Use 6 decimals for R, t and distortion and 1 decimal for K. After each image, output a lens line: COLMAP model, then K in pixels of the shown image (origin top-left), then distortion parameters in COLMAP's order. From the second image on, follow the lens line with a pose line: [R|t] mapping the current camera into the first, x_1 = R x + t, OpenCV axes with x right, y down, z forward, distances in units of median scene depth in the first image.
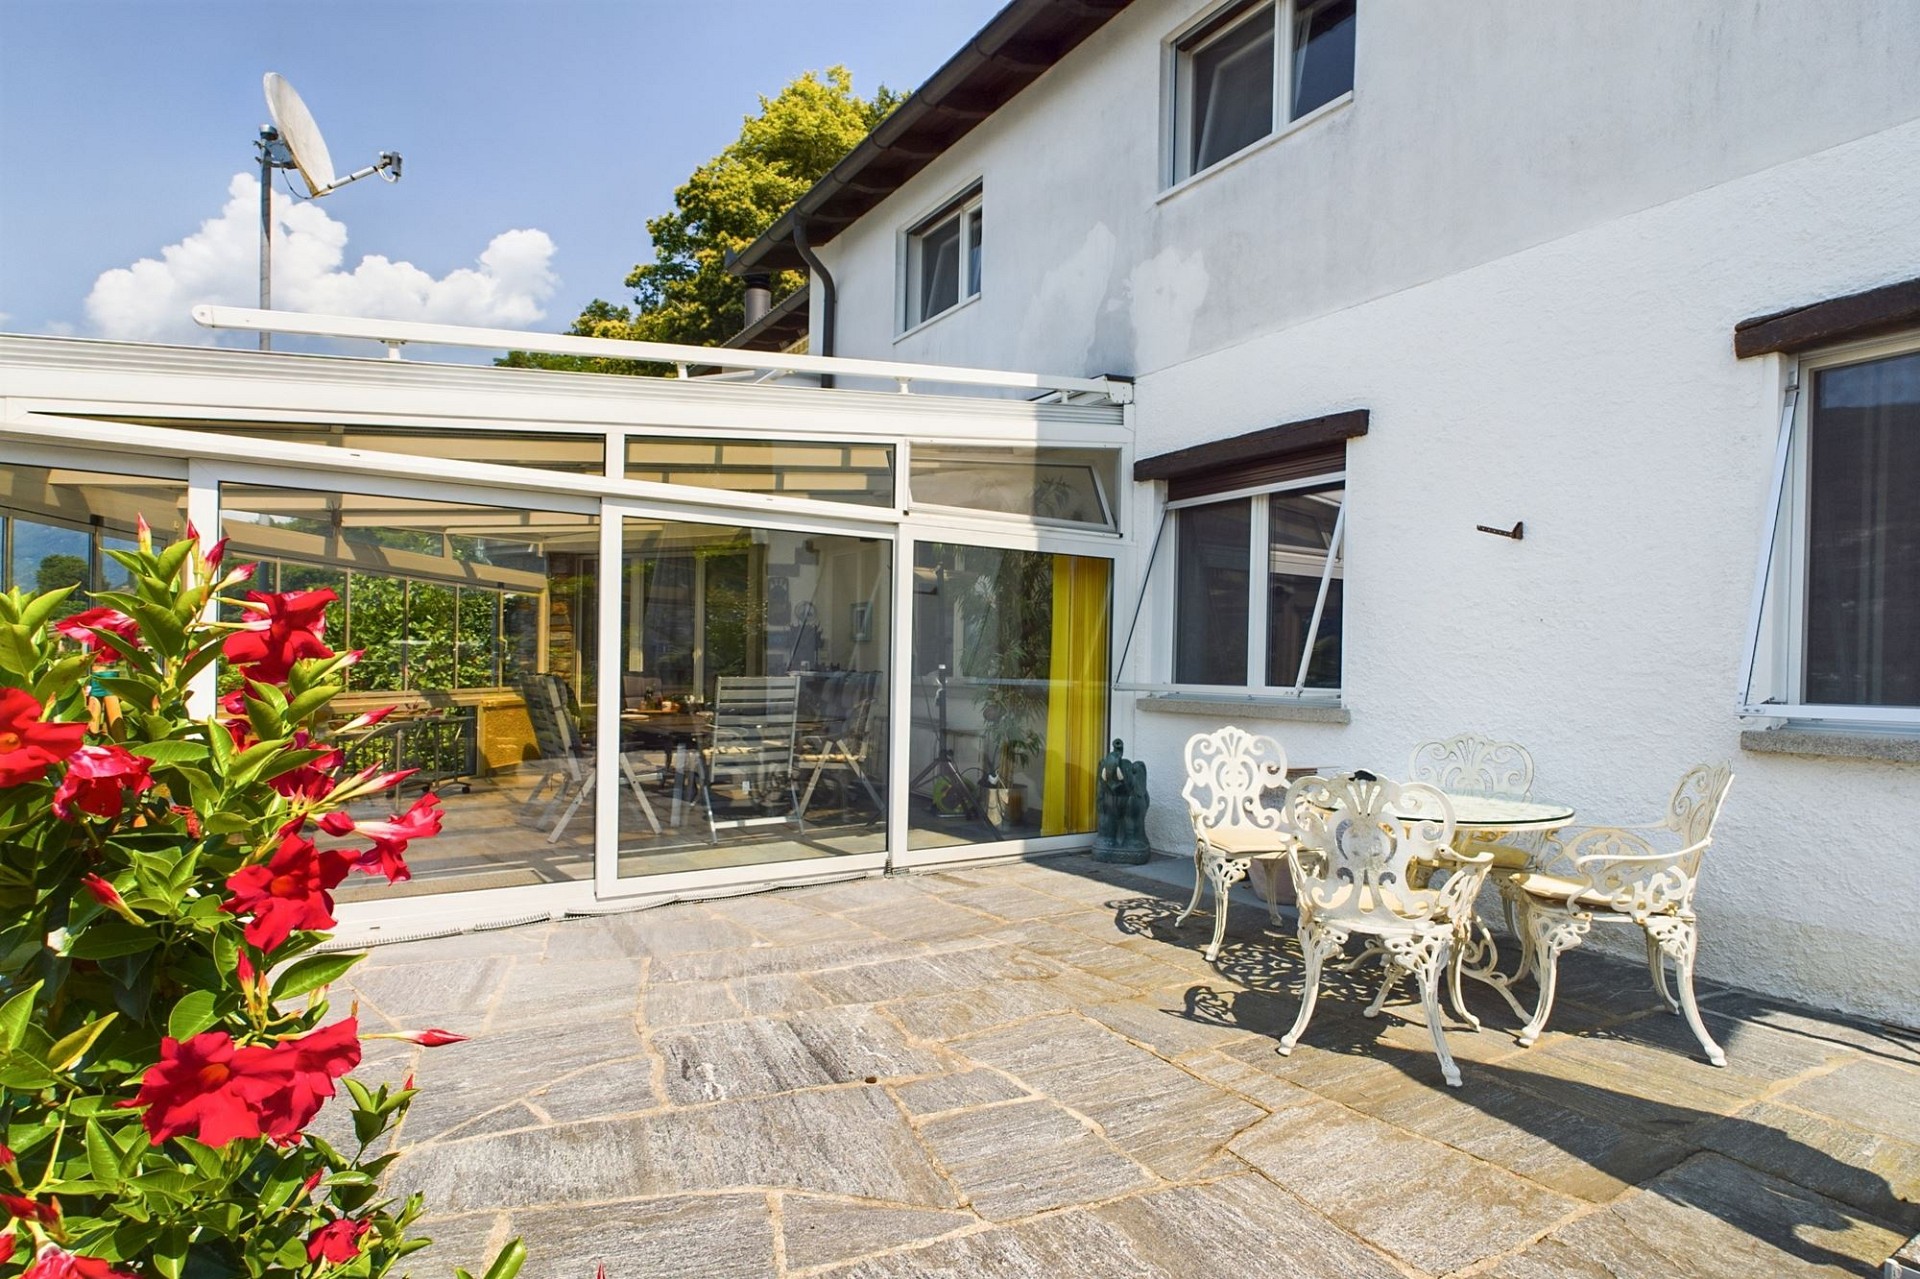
lens RADIAL K [[1006.7, 0, 962.0], [0, 1006.7, 675.7], [0, 0, 1]] dist [0.002013, 0.000418]
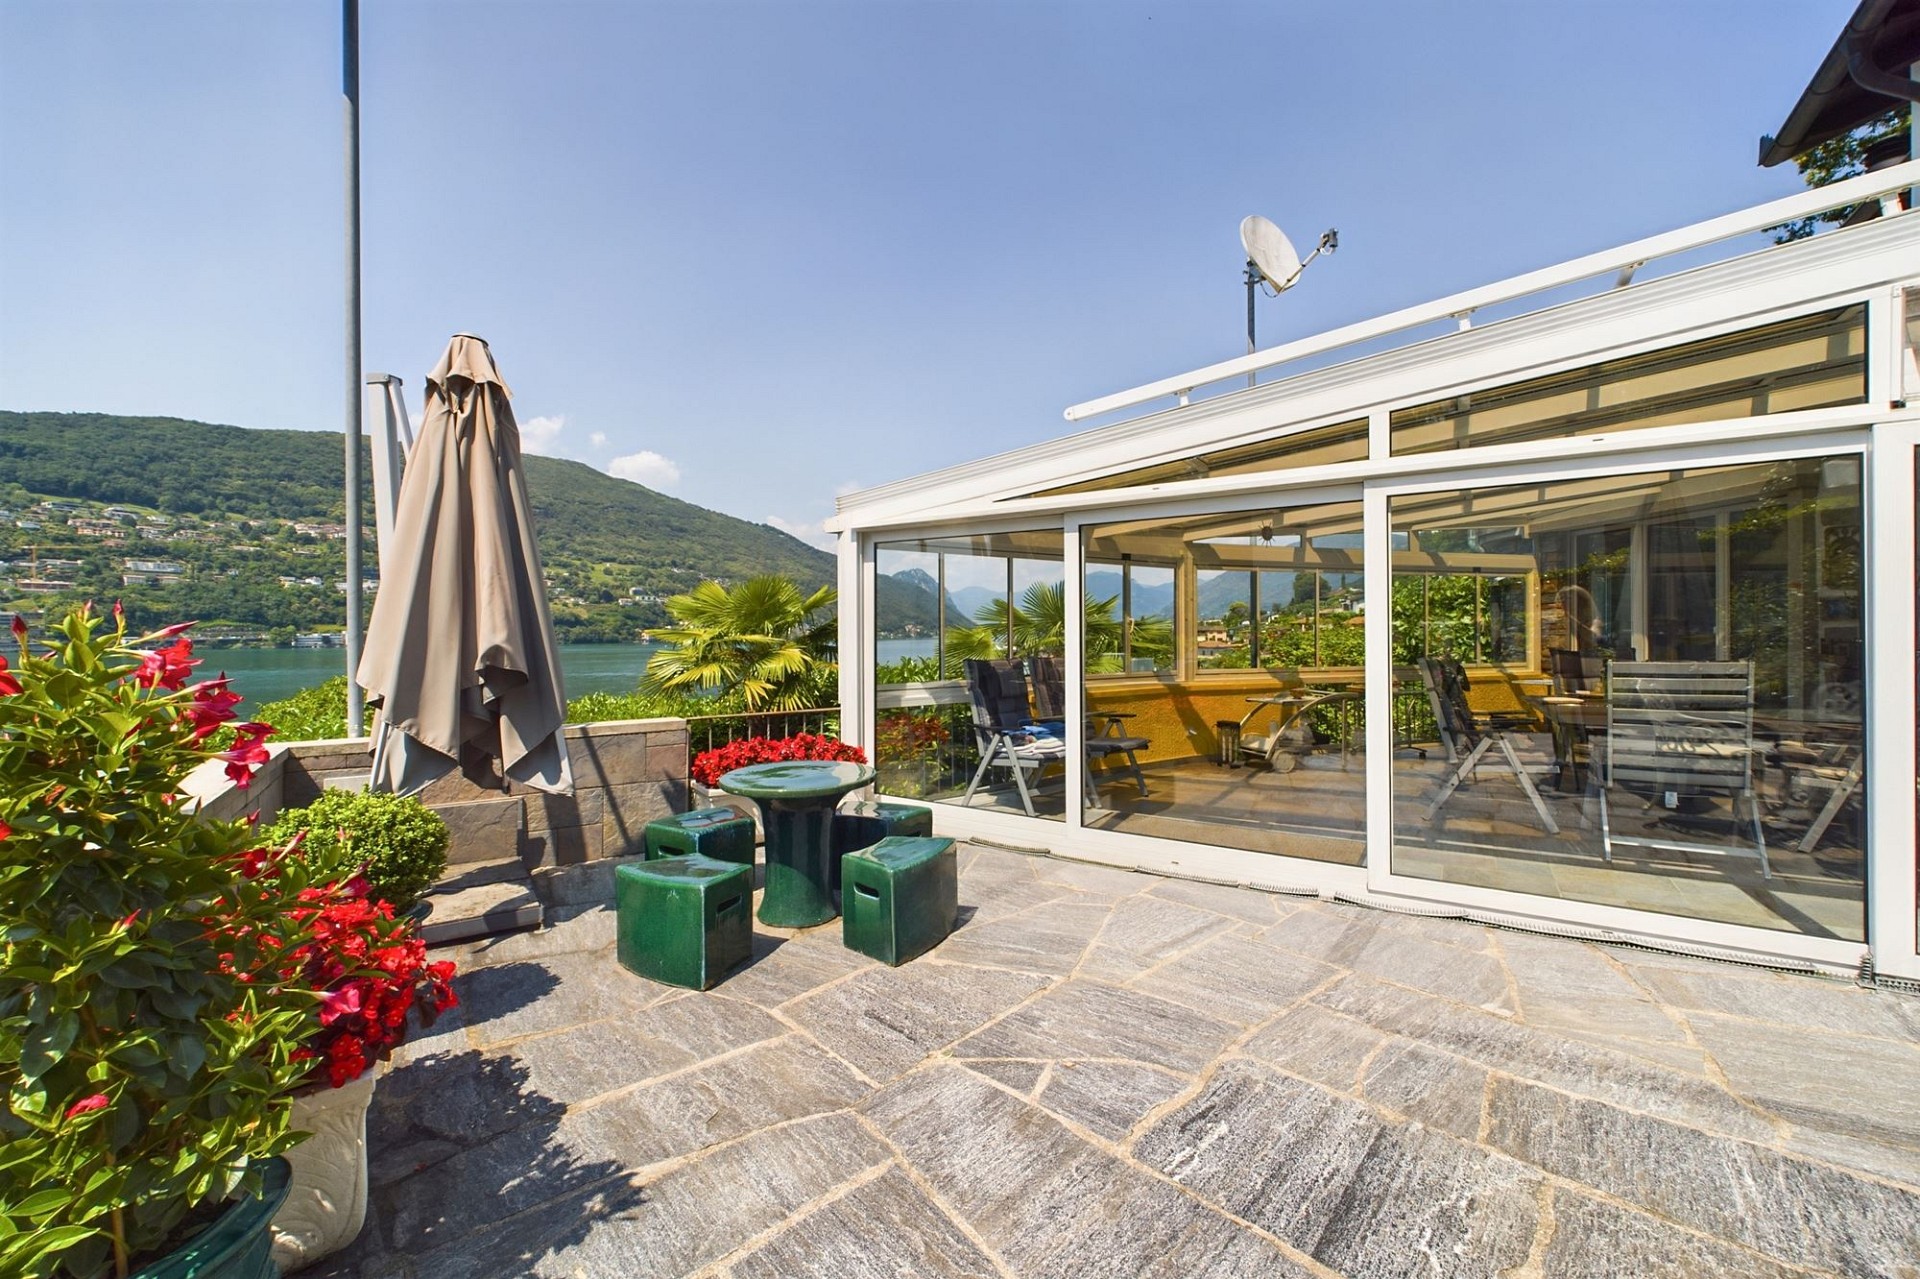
lens RADIAL K [[770.6, 0, 960.7], [0, 770.6, 631.2], [0, 0, 1]] dist [0.000116, 0.000081]
pose [[0.403322, -0.019260, -0.914855, 0.153037], [0.001405, 0.999790, -0.020429, -0.014086], [0.915057, 0.006954, 0.403265, 0.299082]]
